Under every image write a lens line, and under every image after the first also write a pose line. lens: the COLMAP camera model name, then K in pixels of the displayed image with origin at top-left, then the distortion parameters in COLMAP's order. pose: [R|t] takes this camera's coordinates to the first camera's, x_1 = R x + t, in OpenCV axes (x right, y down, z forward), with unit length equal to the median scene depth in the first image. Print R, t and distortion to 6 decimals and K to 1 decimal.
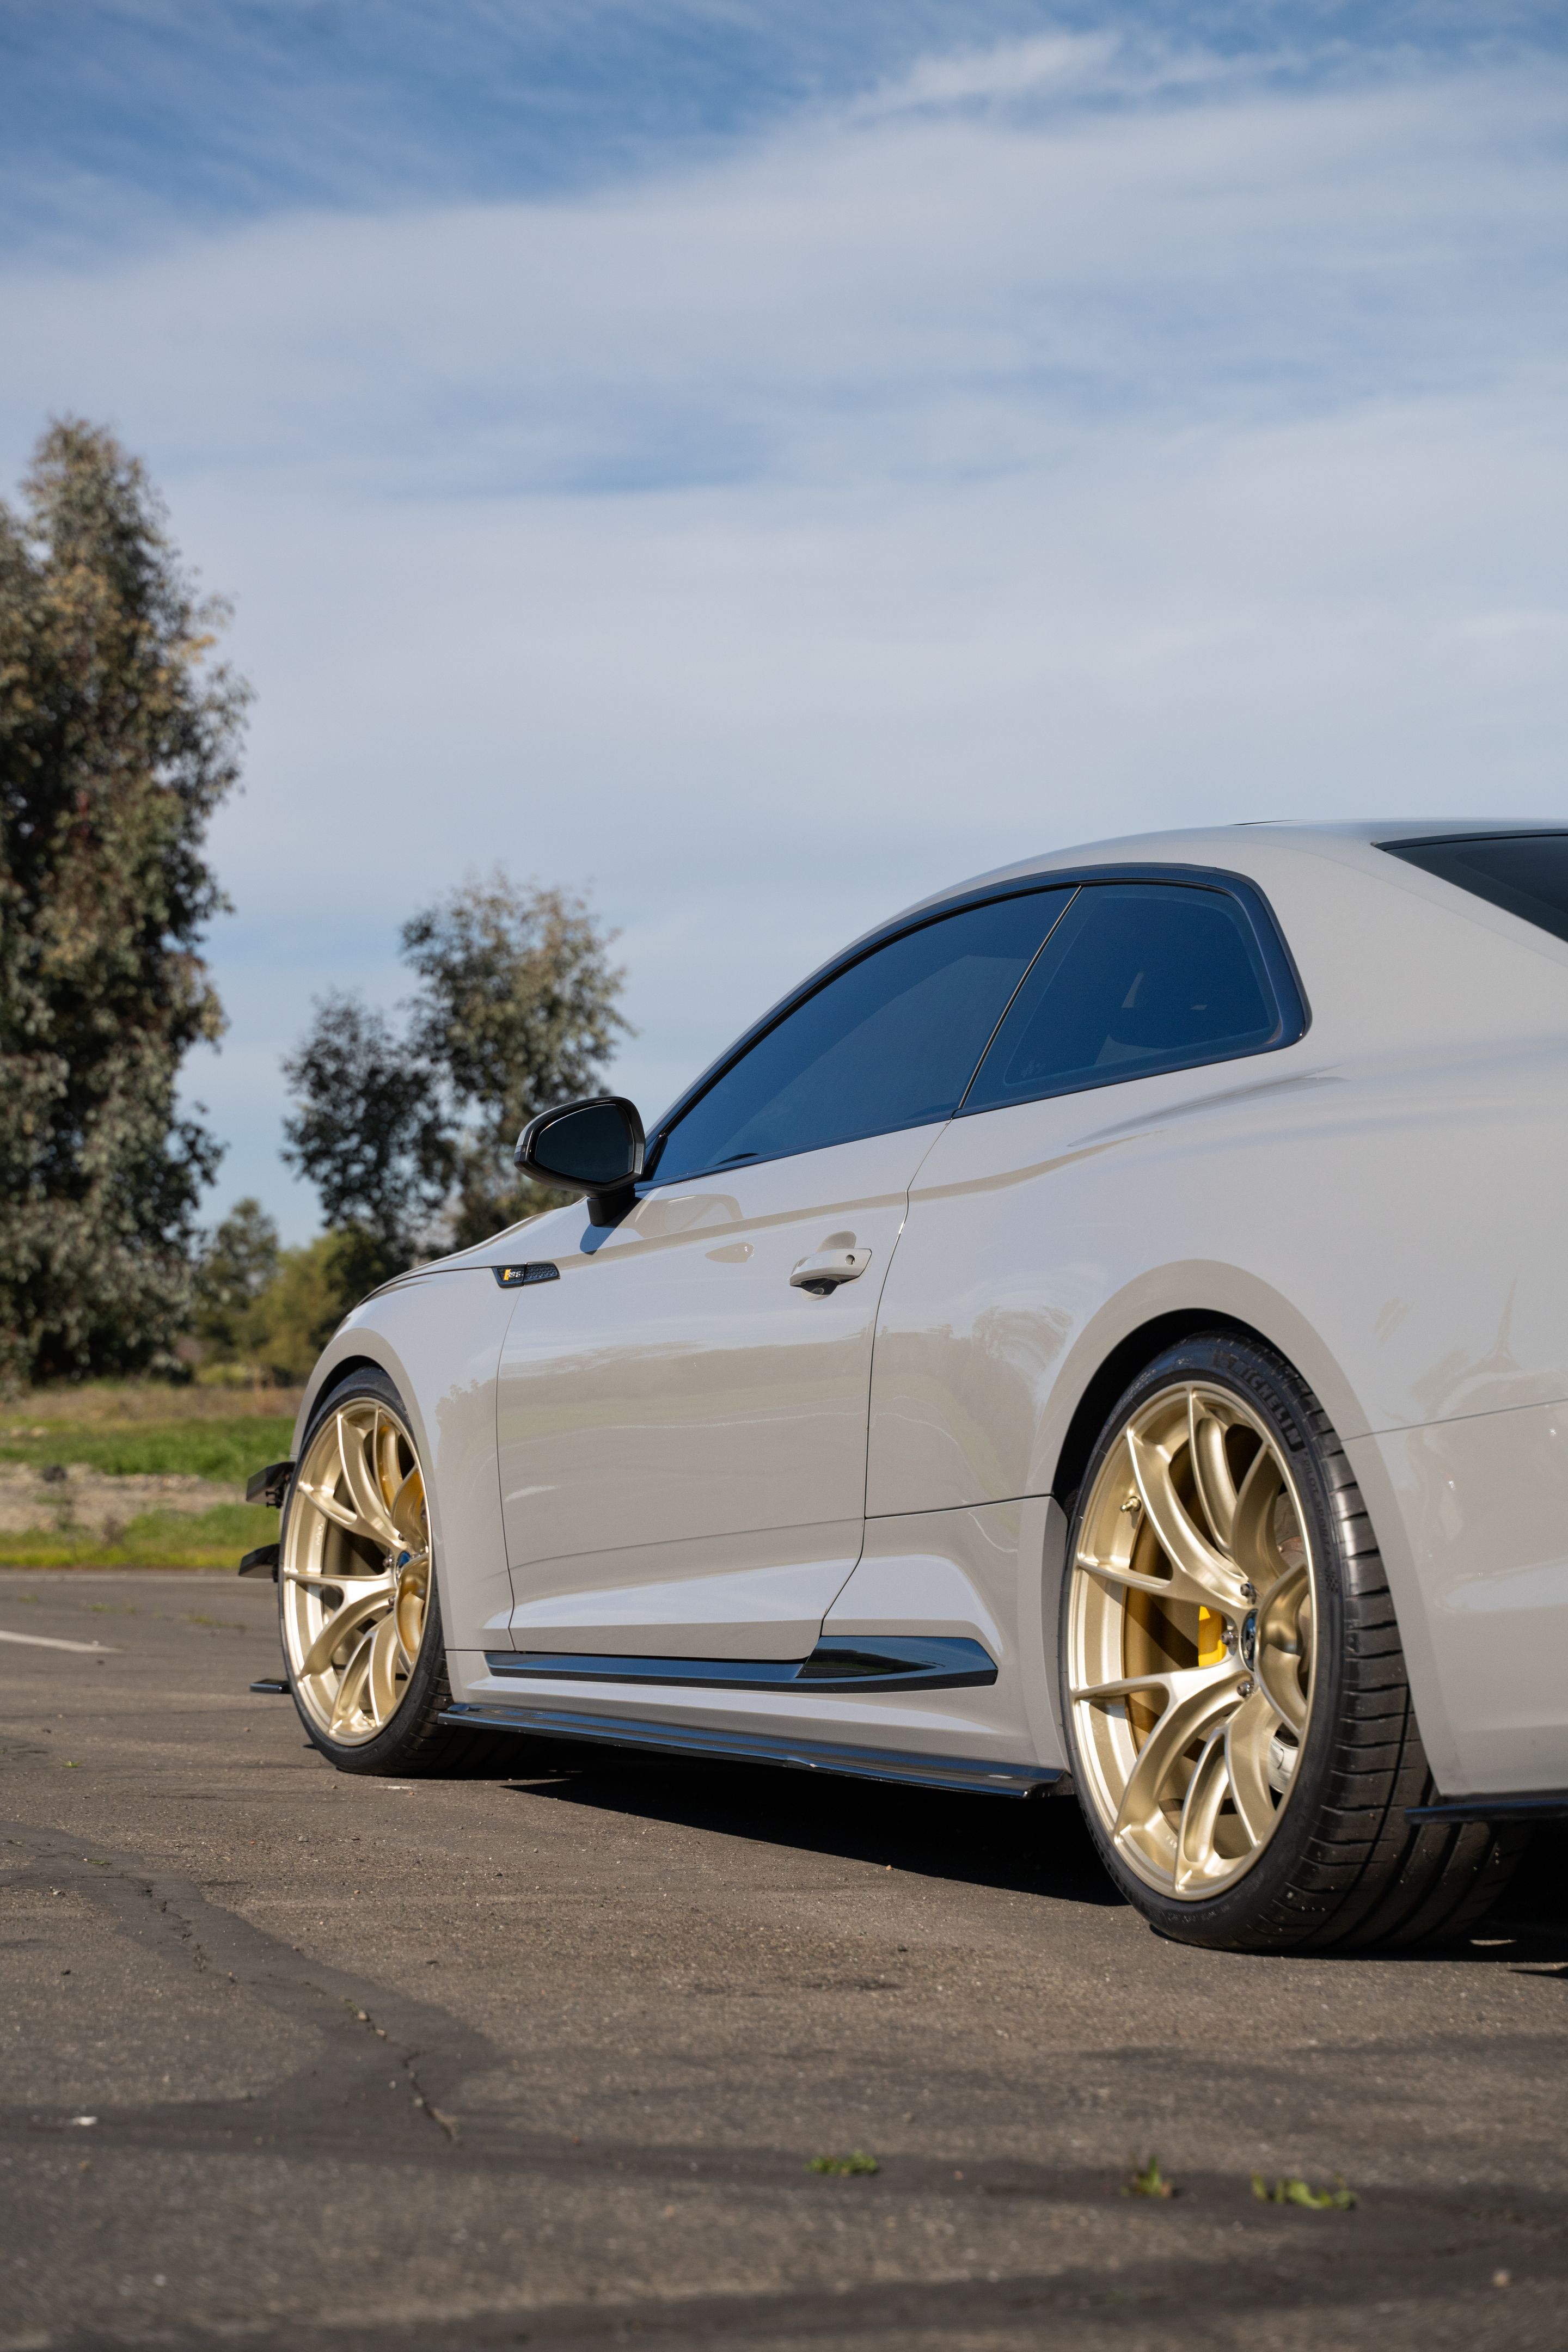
lens RADIAL K [[5344.9, 0, 785.3], [0, 5344.9, 1242.4], [0, 0, 1]] dist [0.177998, 0.073704]
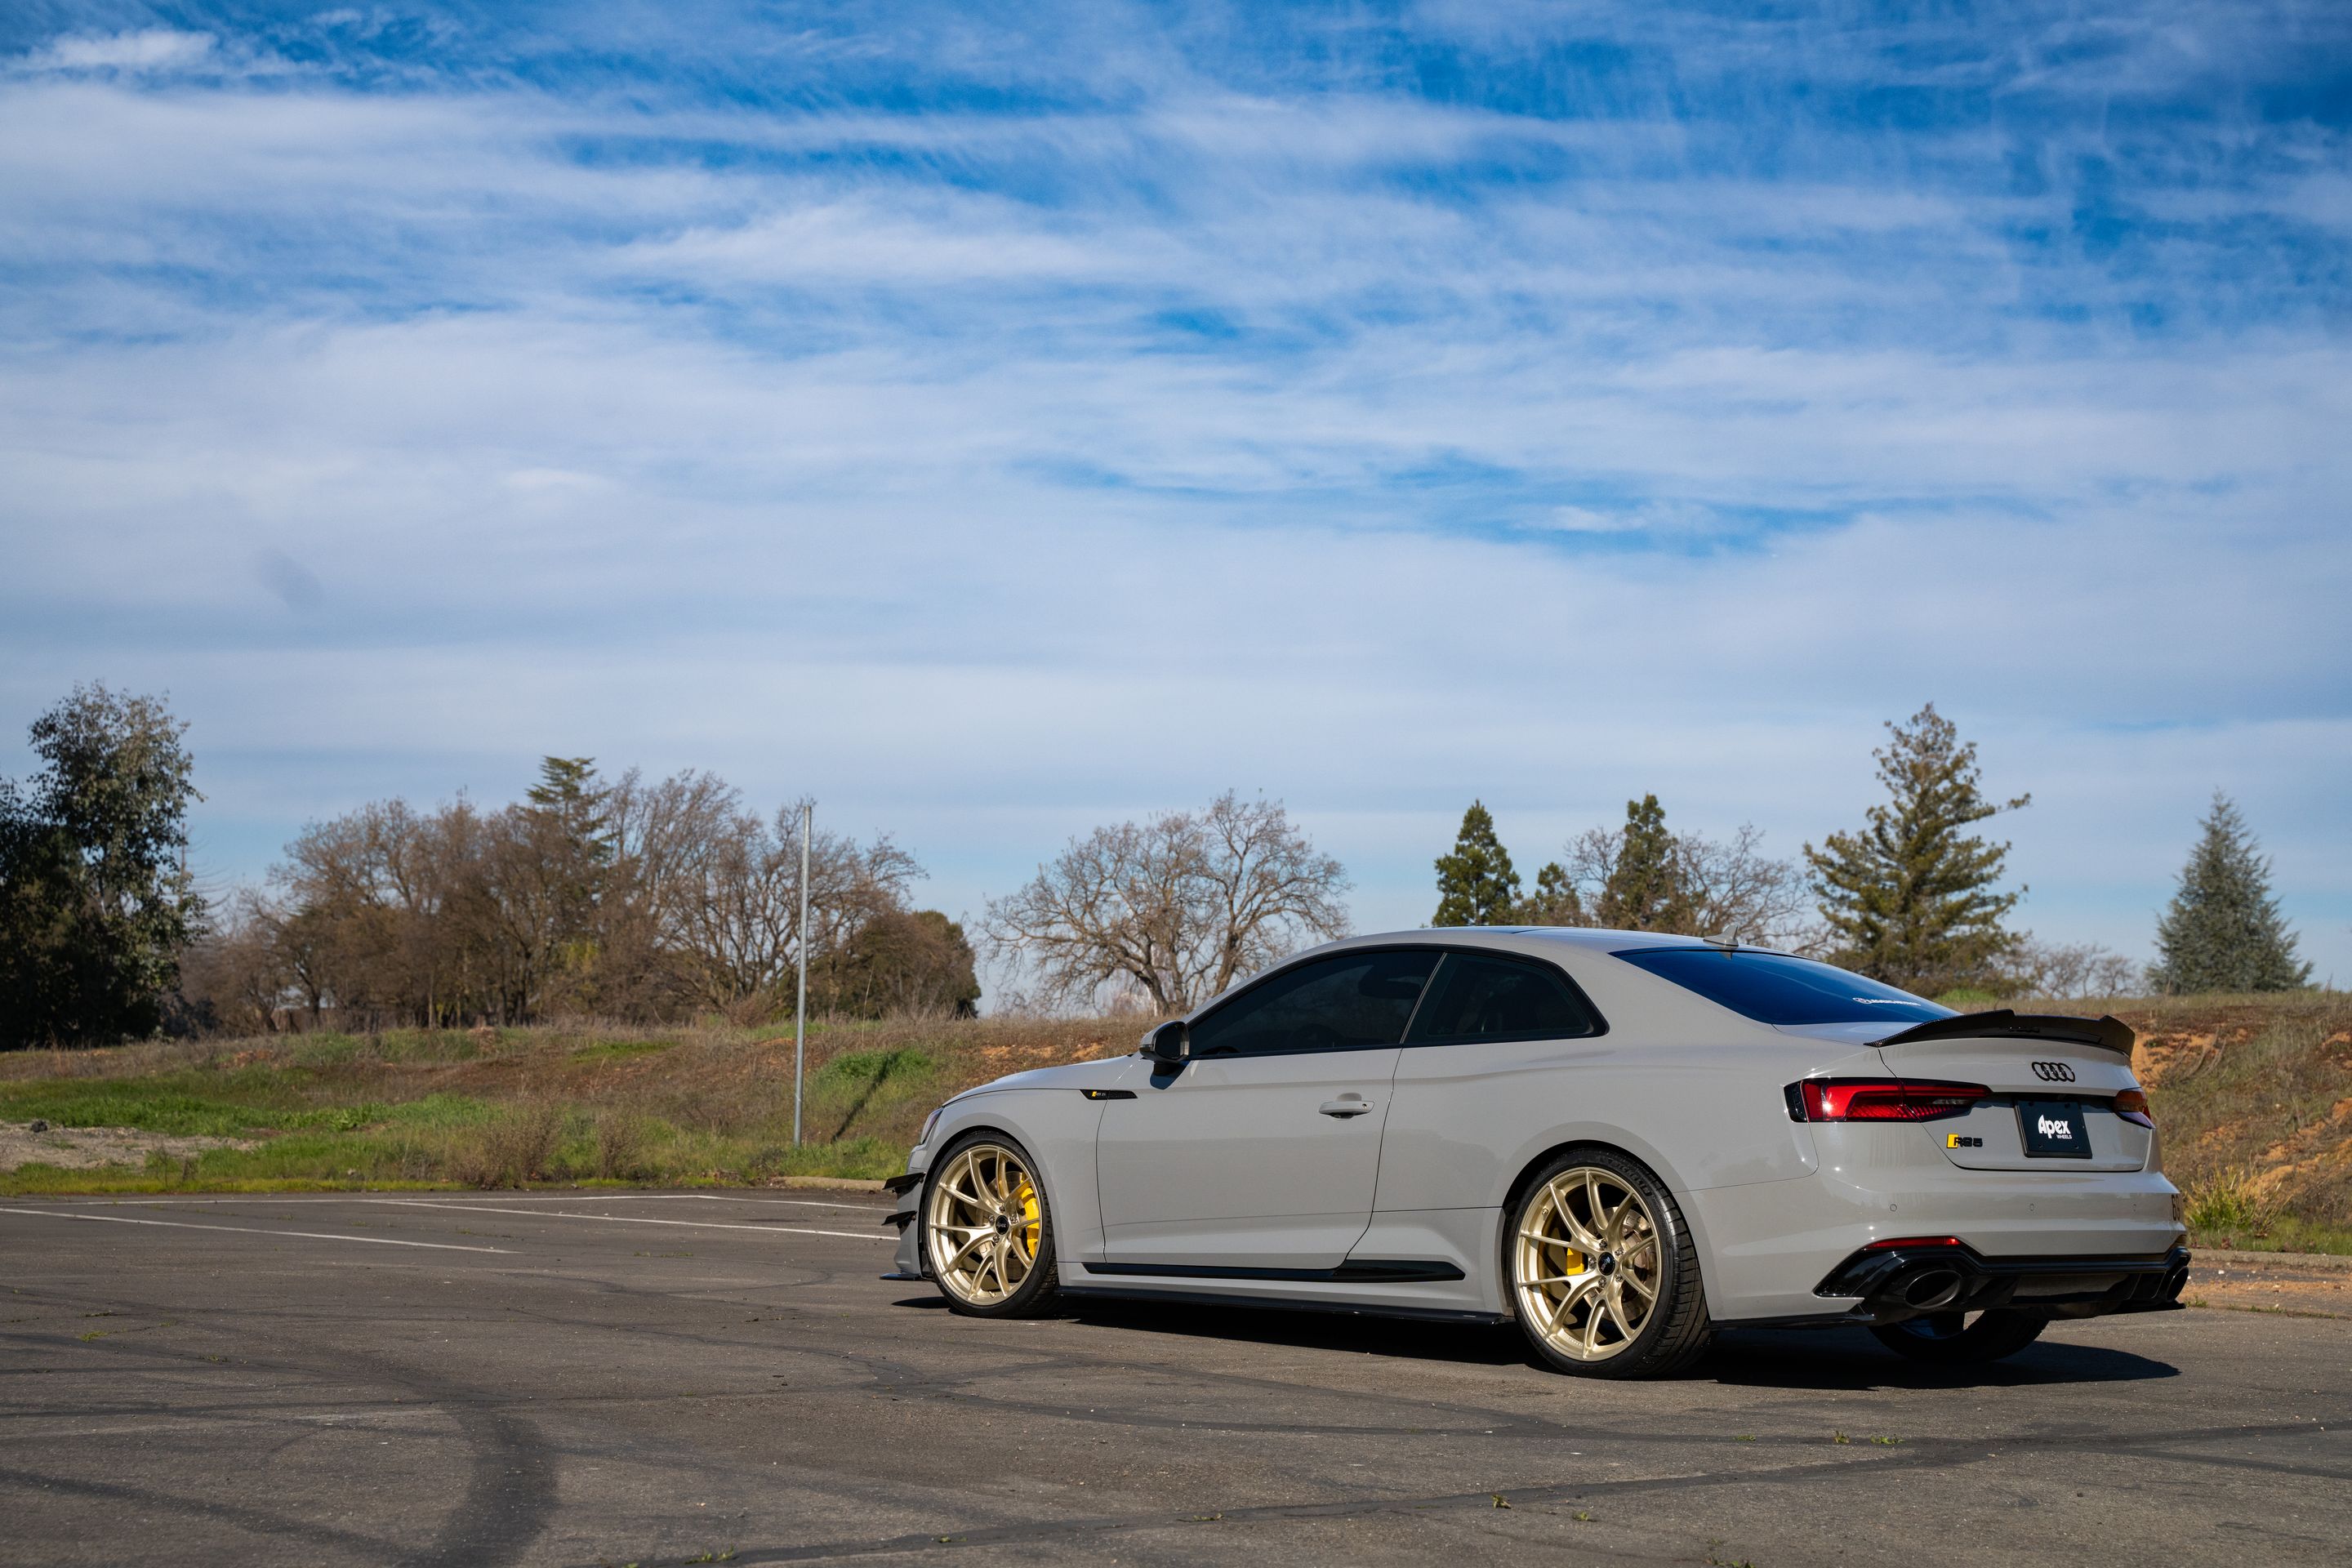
lens RADIAL K [[4501.7, 0, 1108.8], [0, 4501.7, 752.2], [0, 0, 1]] dist [0.161581, 0.426719]
pose [[0.947574, 0.023545, 0.318669, -0.200871], [-0.016502, 0.999557, -0.024784, -0.027903], [-0.319111, 0.018226, 0.947542, -0.246033]]
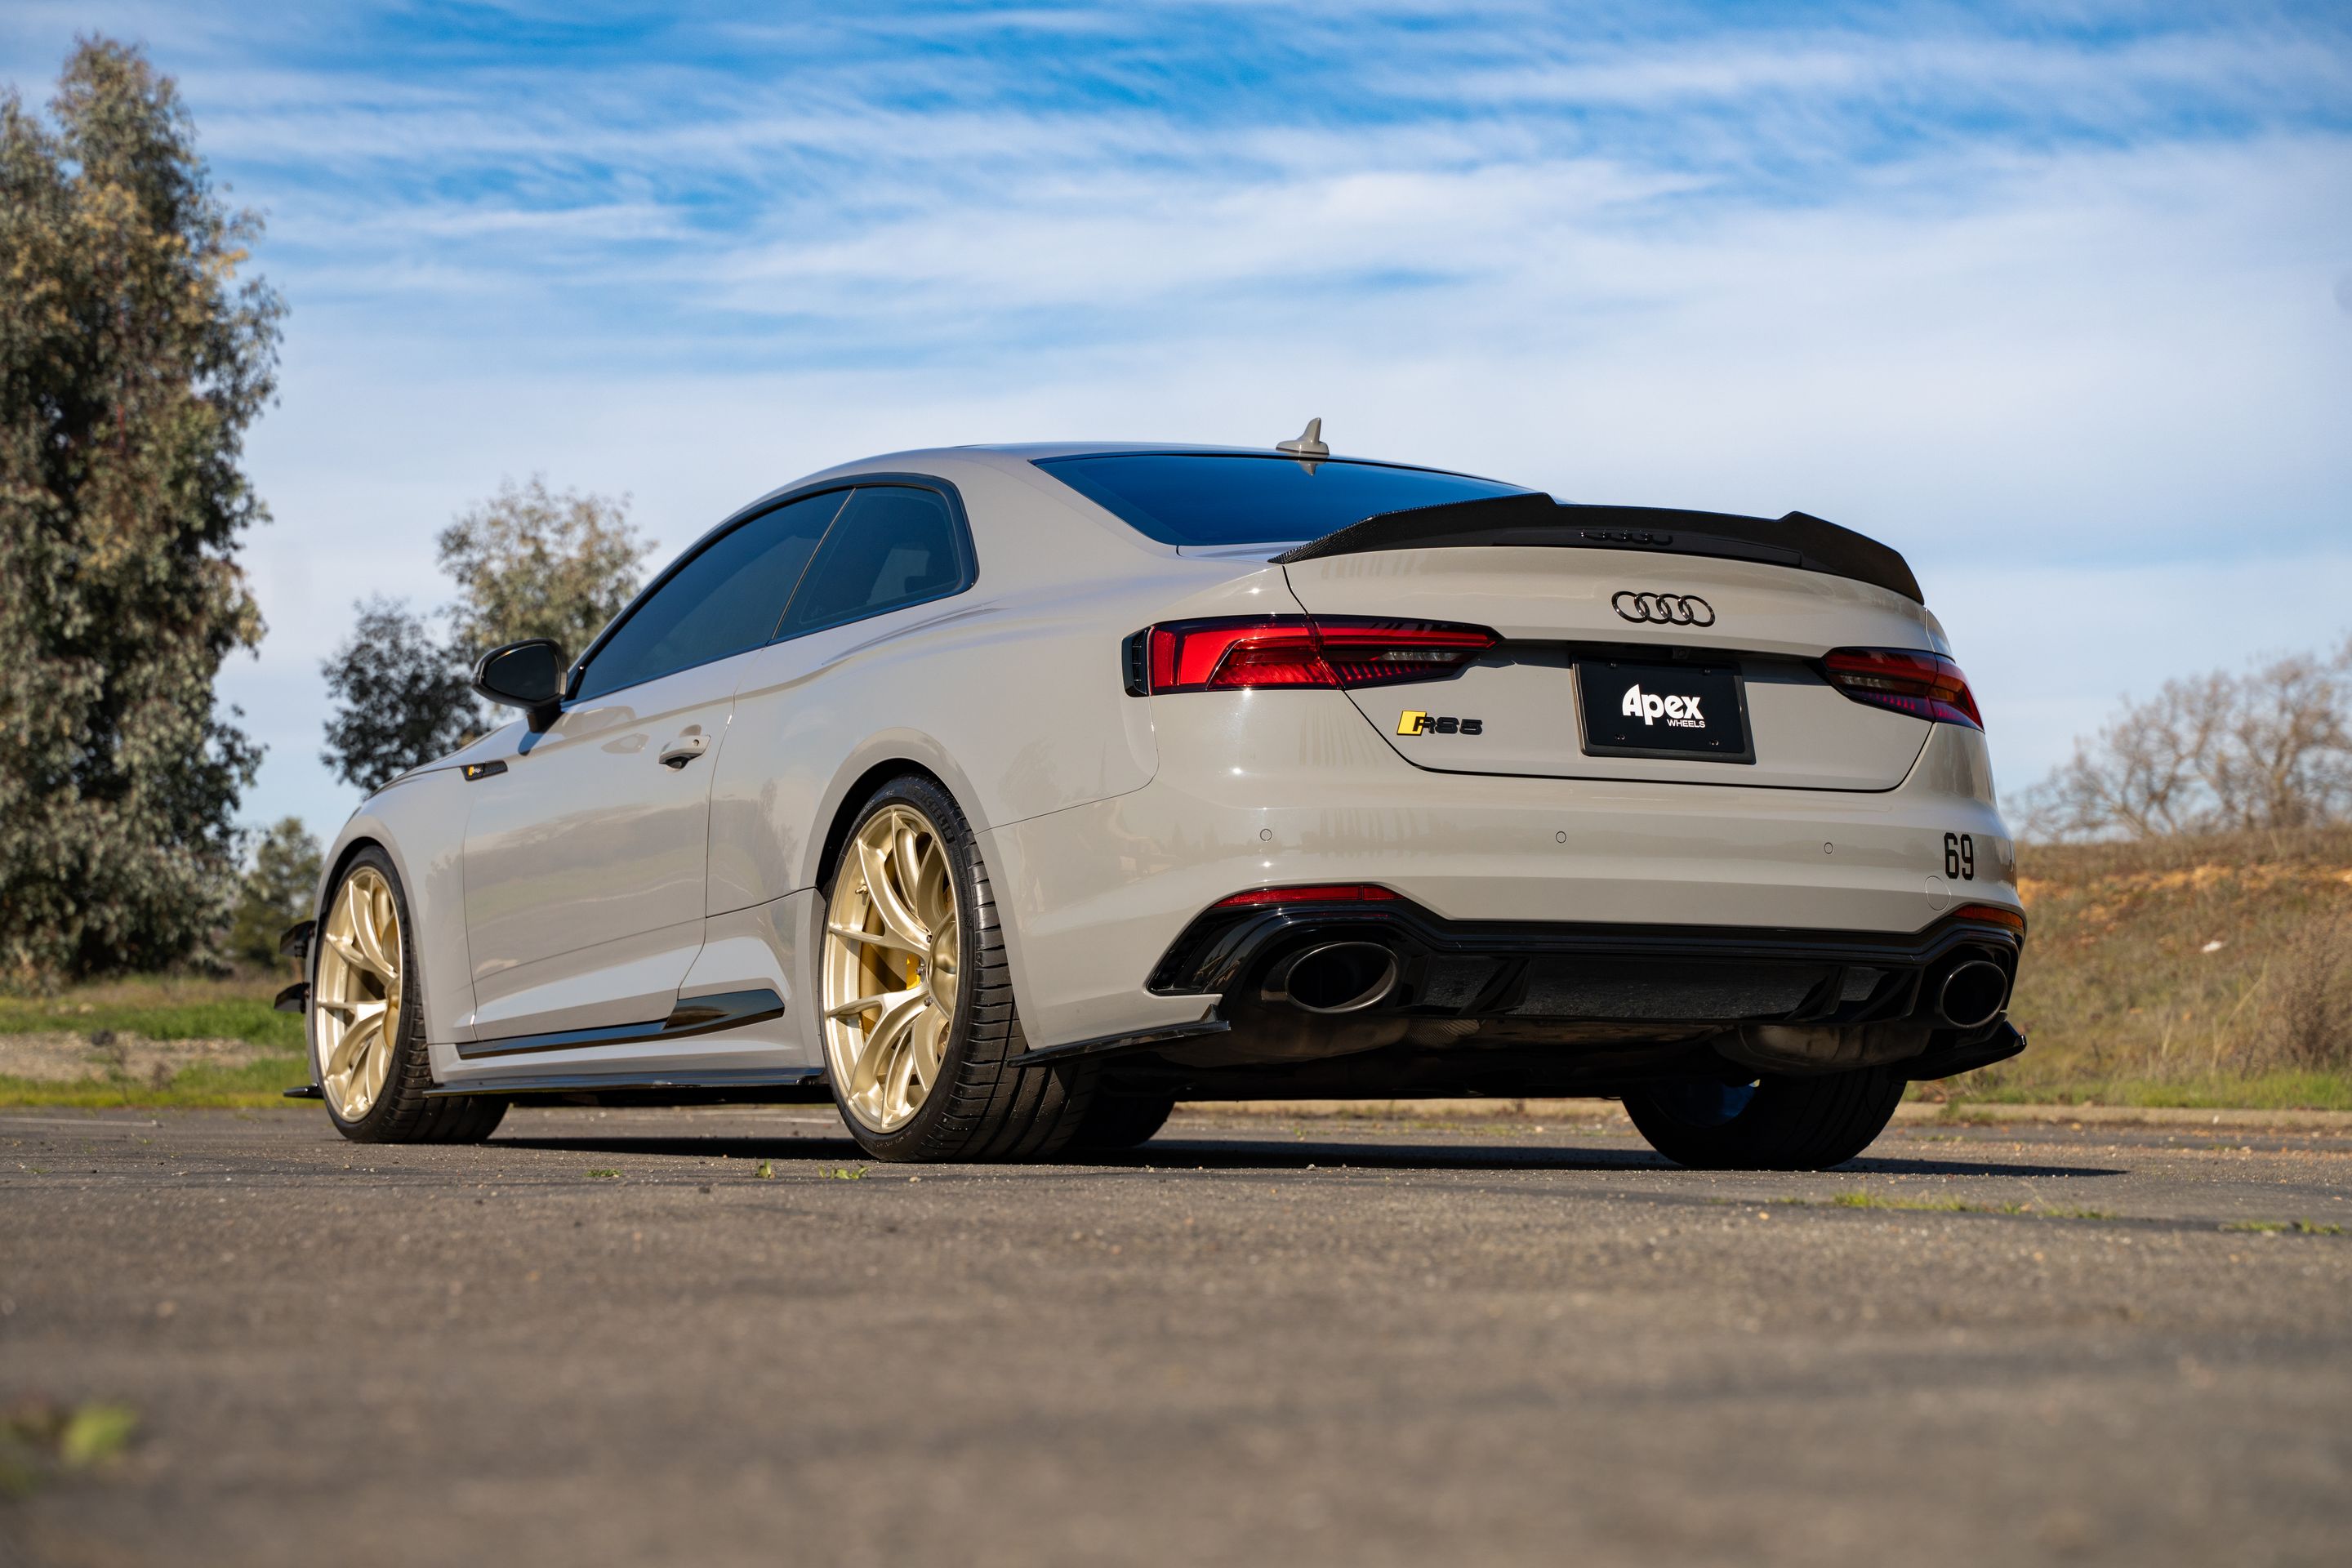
lens RADIAL K [[5916.6, 0, 1221.2], [0, 5916.6, 850.3], [0, 0, 1]] dist [0.635489, -0.924515]
pose [[0.998565, -0.007168, 0.053066, 0.018146], [0.007574, 0.999944, -0.007449, 0.012023], [-0.053010, 0.007840, 0.998563, -0.168949]]
